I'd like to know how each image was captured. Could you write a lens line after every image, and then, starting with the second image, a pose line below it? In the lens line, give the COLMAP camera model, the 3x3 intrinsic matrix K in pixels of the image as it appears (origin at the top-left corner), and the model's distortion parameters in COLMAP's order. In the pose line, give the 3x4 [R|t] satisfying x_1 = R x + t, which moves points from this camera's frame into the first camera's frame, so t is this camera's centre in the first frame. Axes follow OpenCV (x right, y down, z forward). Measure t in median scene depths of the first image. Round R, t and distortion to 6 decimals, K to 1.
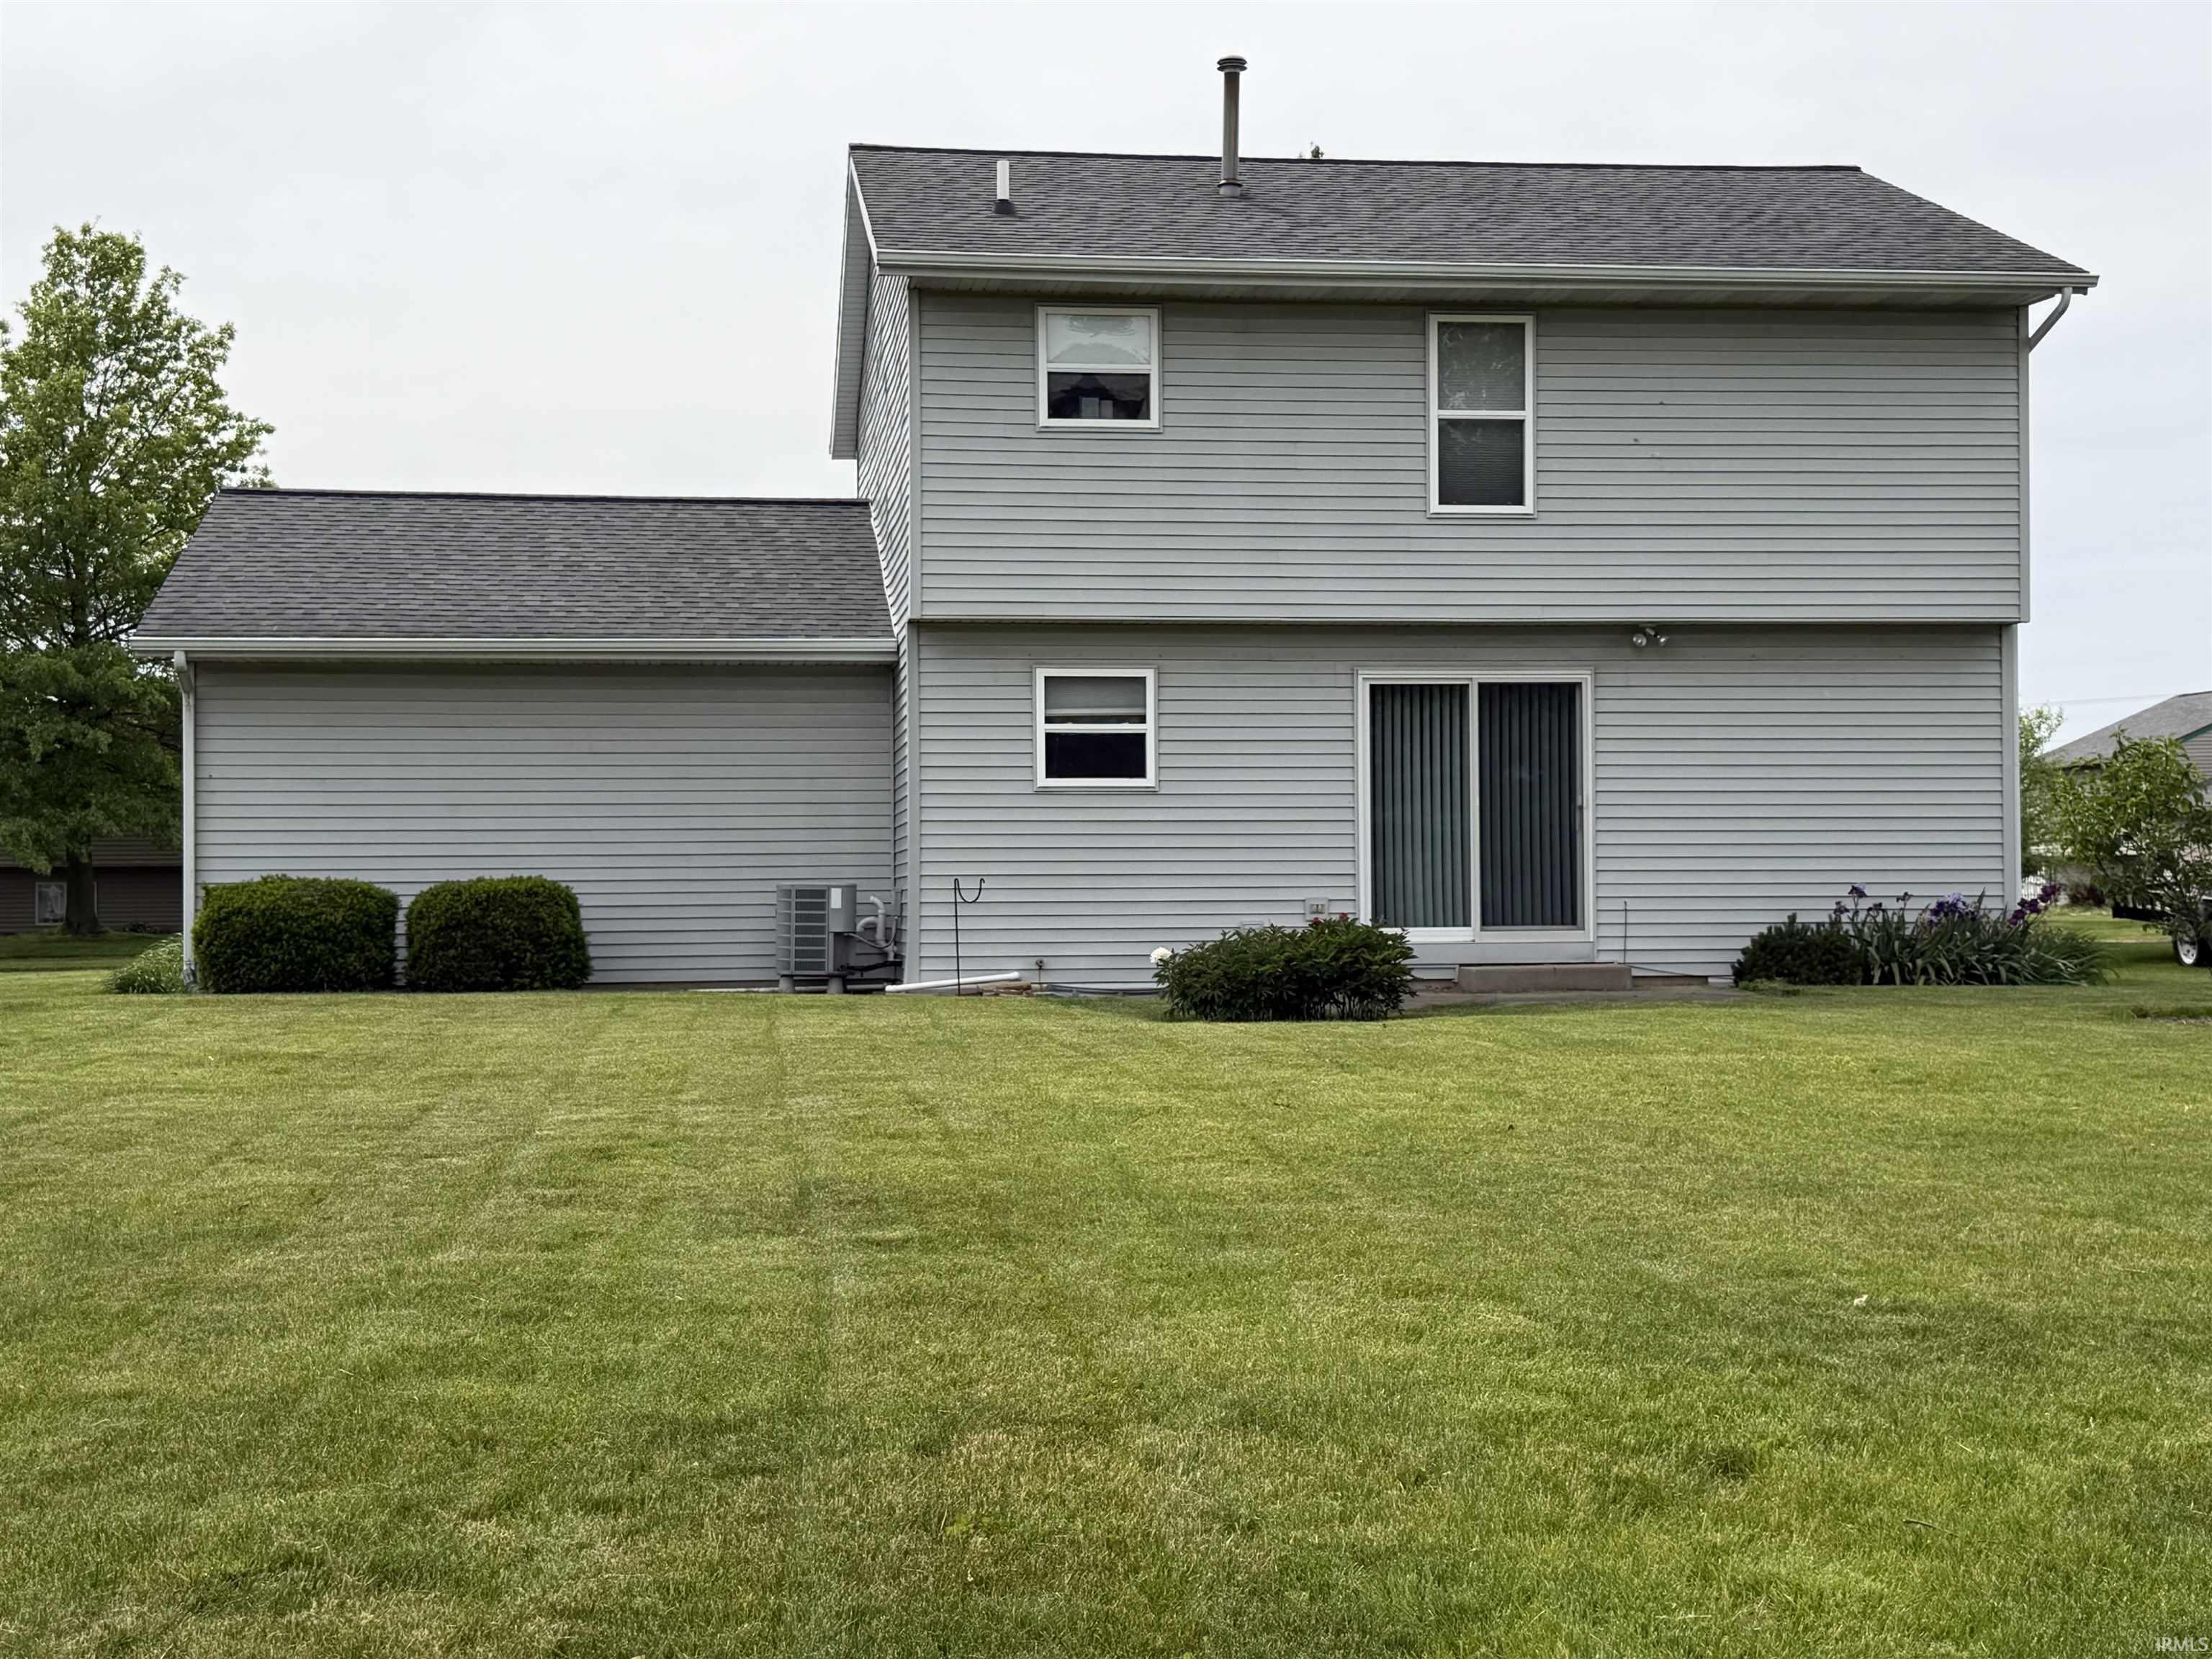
lens RADIAL K [[3013.7, 0, 1108.2], [0, 3013.7, 836.3], [0, 0, 1]] dist [0.108421, 0.000000]
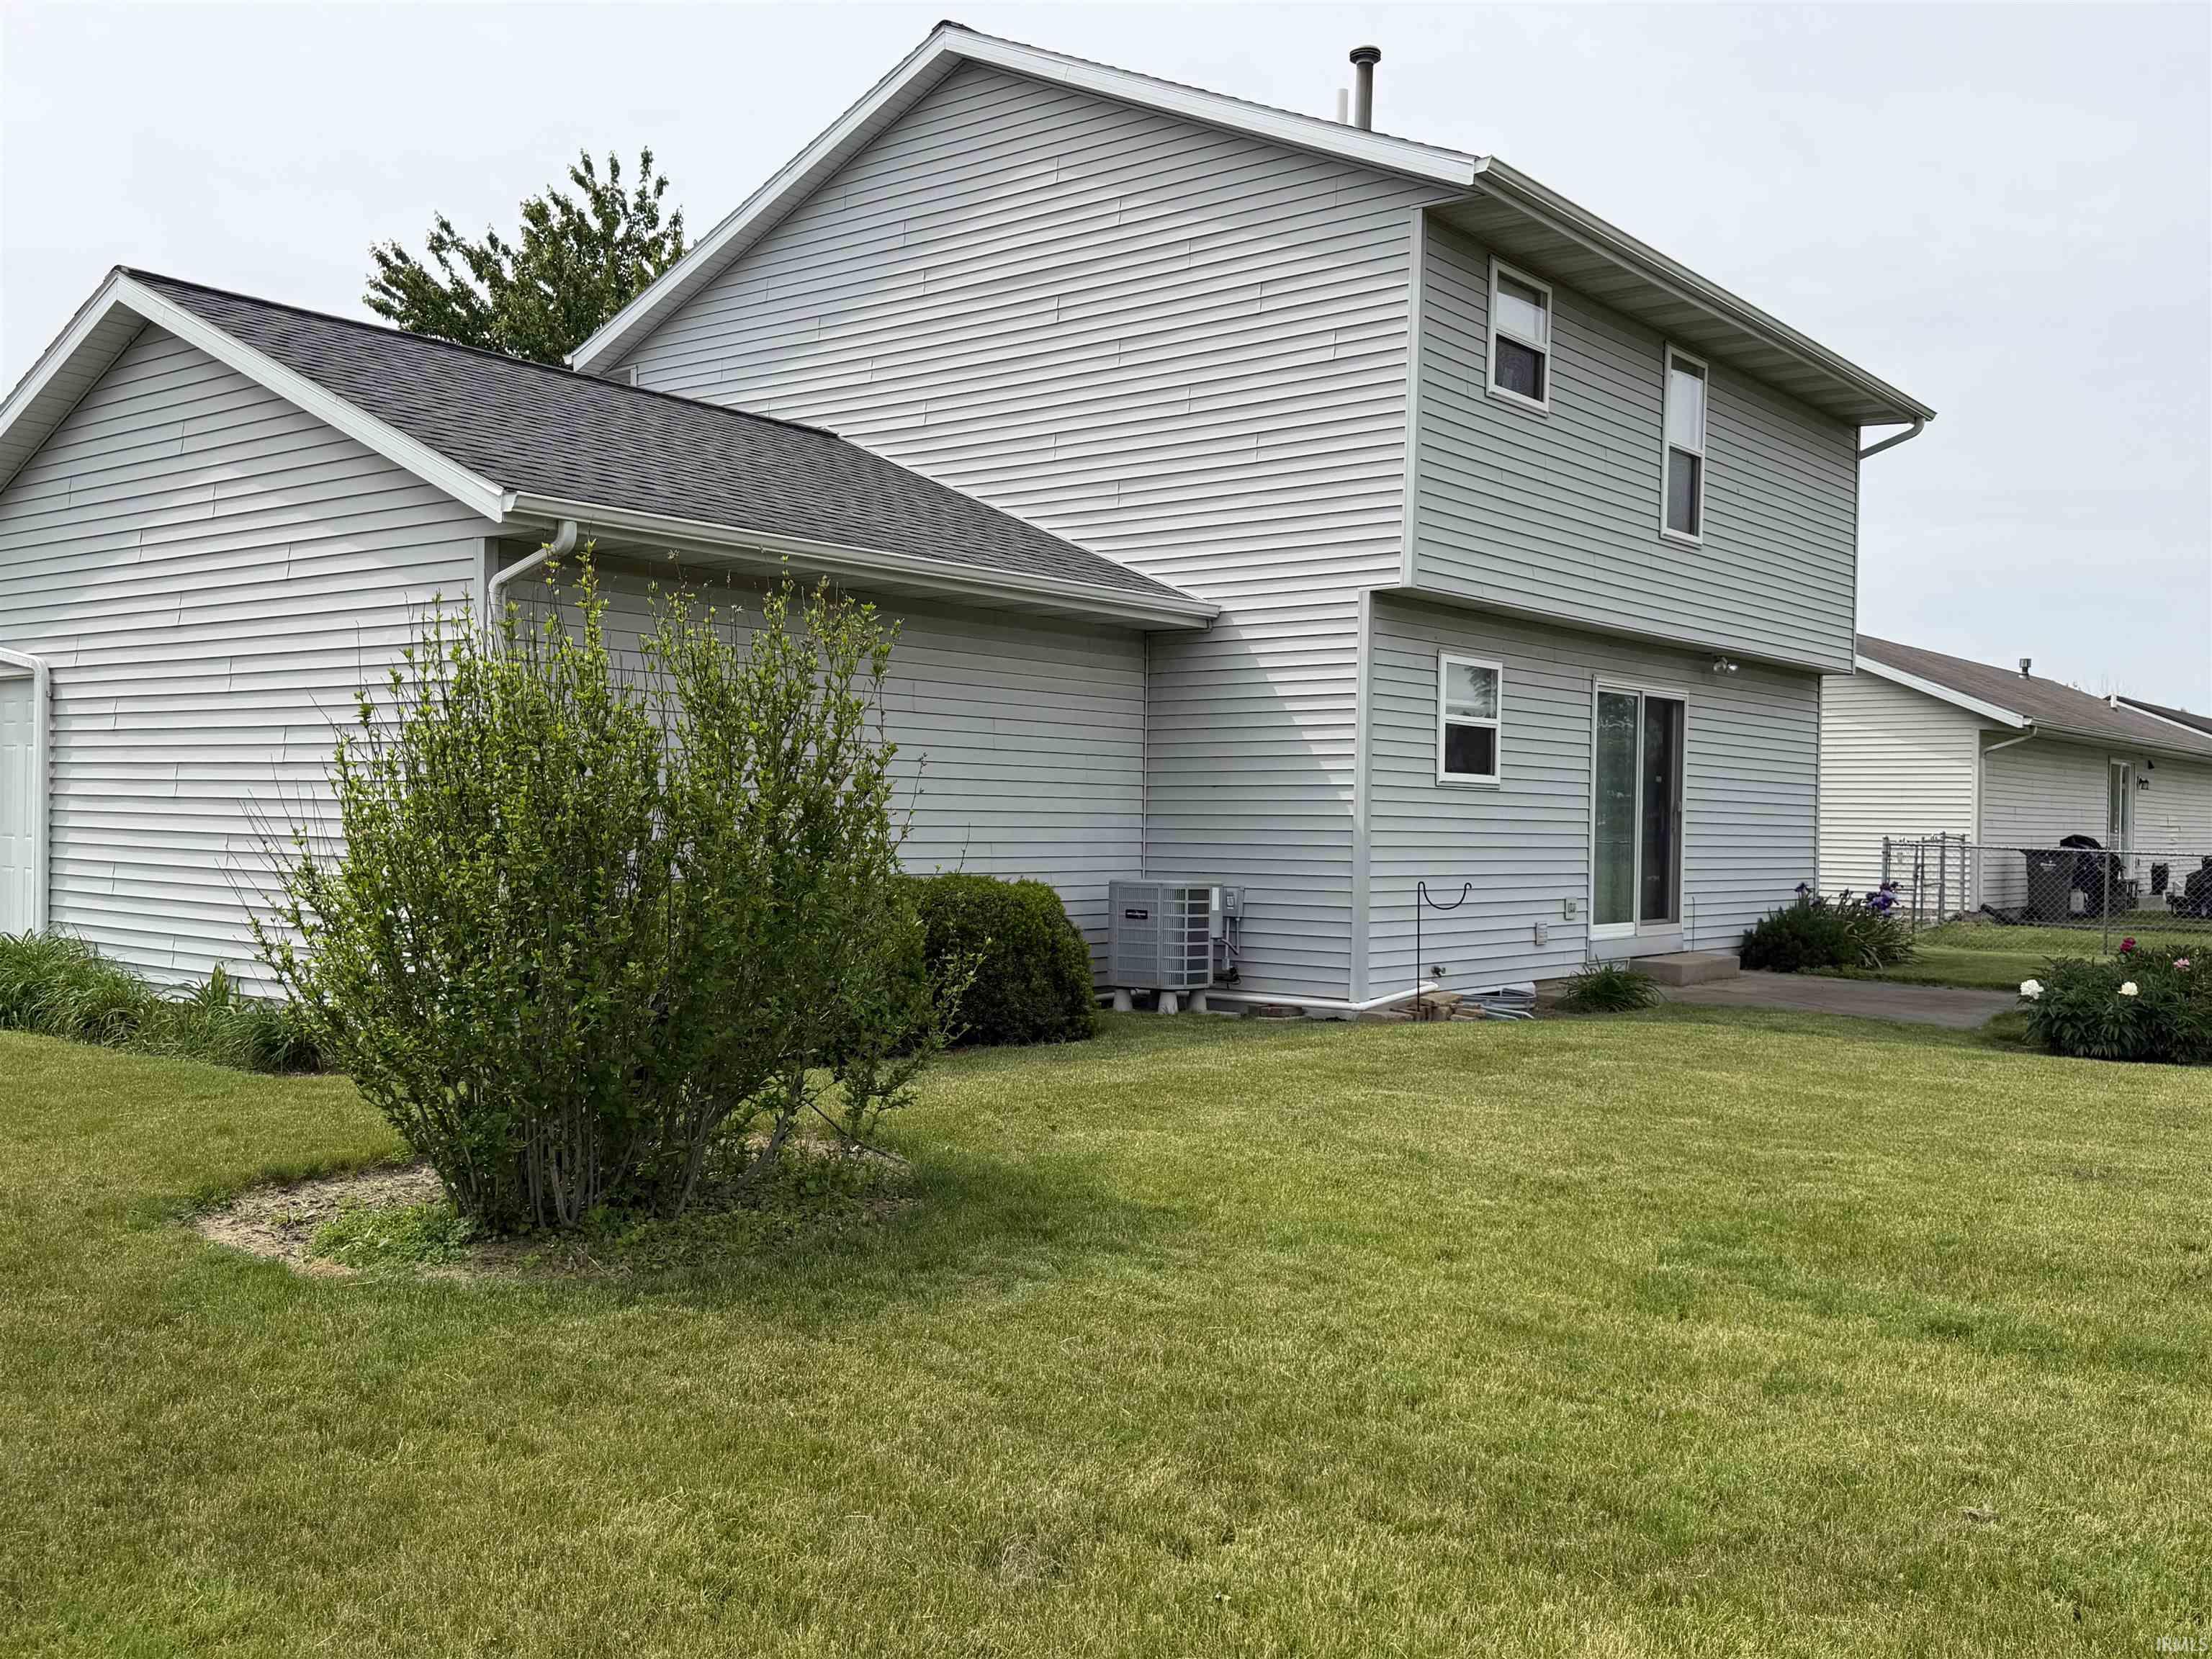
lens RADIAL K [[1976.2, 0, 1098.5], [0, 1976.2, 844.5], [0, 0, 1]] dist [0.053358, -0.003301]
pose [[0.717030, 0.009444, 0.696978, -0.515552], [-0.037011, 0.999014, 0.024539, -0.007909], [-0.696059, -0.043391, 0.716673, 0.626776]]
